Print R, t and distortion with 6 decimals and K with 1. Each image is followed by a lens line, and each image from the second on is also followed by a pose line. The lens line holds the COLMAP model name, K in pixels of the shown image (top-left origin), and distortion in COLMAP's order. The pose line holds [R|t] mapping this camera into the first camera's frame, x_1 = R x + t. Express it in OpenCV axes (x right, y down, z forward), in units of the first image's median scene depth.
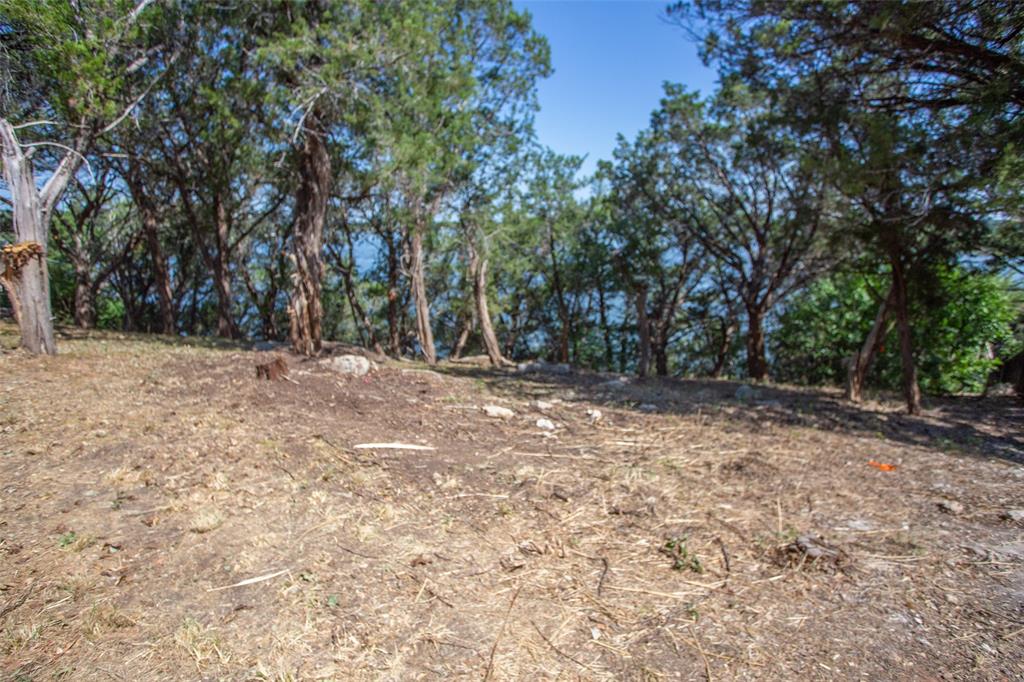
lens RADIAL K [[523.0, 0, 512.0], [0, 523.0, 341.0], [0, 0, 1]] dist [-0.075383, 0.023902]
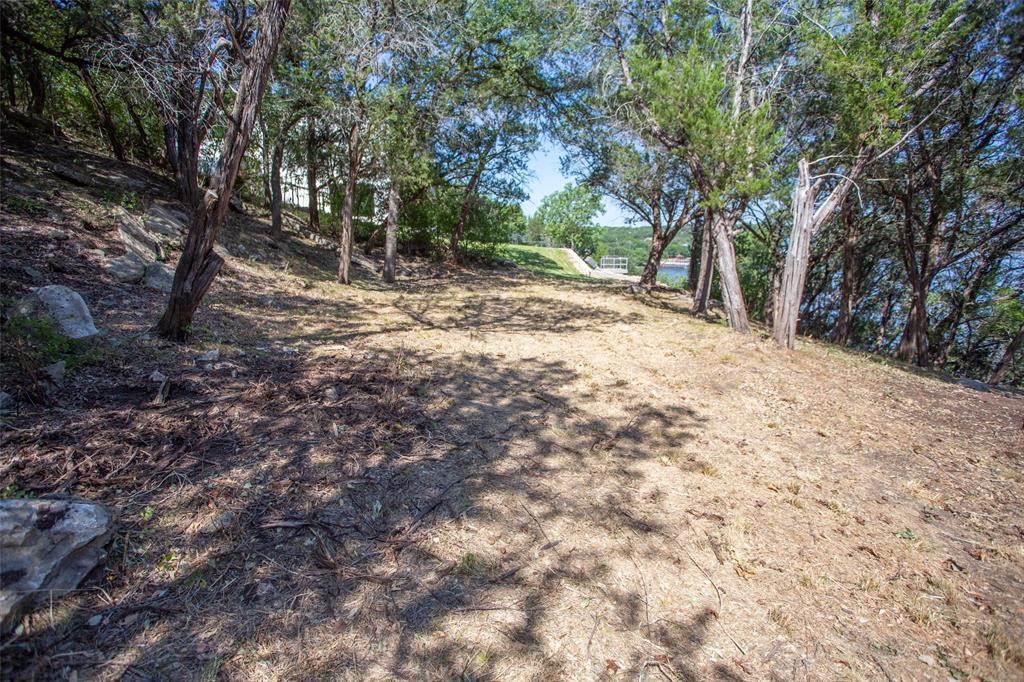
lens RADIAL K [[495.7, 0, 510.9], [0, 495.7, 342.3], [0, 0, 1]] dist [-0.070930, 0.030997]
pose [[0.400205, 0.192865, -0.895901, -0.142171], [-0.207508, 0.971284, 0.116398, 0.015114], [0.892623, 0.139324, 0.428733, -0.118480]]
